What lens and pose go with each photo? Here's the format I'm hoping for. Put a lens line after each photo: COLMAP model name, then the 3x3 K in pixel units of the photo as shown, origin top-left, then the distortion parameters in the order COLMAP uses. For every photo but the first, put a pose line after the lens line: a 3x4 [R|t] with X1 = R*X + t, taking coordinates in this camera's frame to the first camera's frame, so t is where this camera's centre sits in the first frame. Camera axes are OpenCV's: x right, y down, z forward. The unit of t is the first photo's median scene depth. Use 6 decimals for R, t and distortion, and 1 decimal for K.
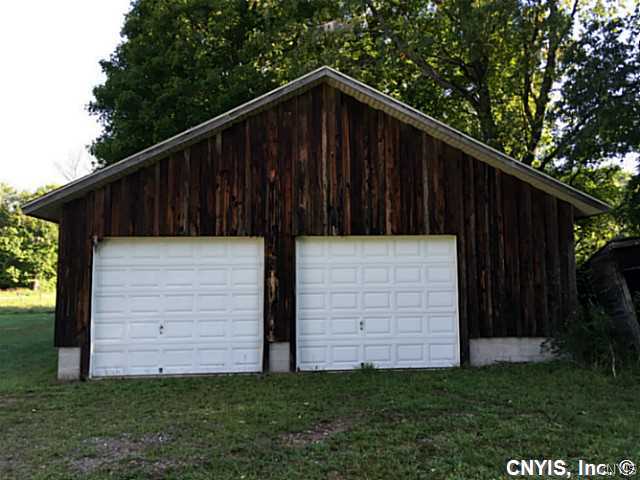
lens RADIAL K [[542.5, 0, 320.6], [0, 542.5, 234.6], [0, 0, 1]] dist [0.064516, -0.064115]
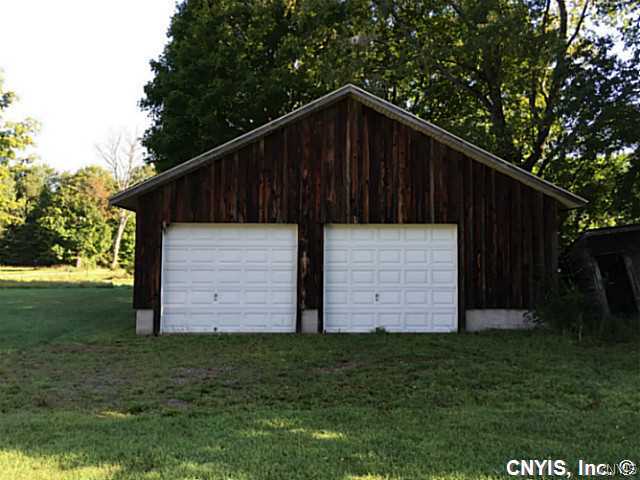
lens RADIAL K [[542.5, 0, 319.3], [0, 542.5, 239.6], [0, 0, 1]] dist [0.064516, -0.064115]
pose [[0.998436, 0.012189, -0.054555, 0.011357], [-0.009865, 0.999040, 0.042678, -0.013276], [0.055023, -0.042073, 0.997598, -0.219745]]
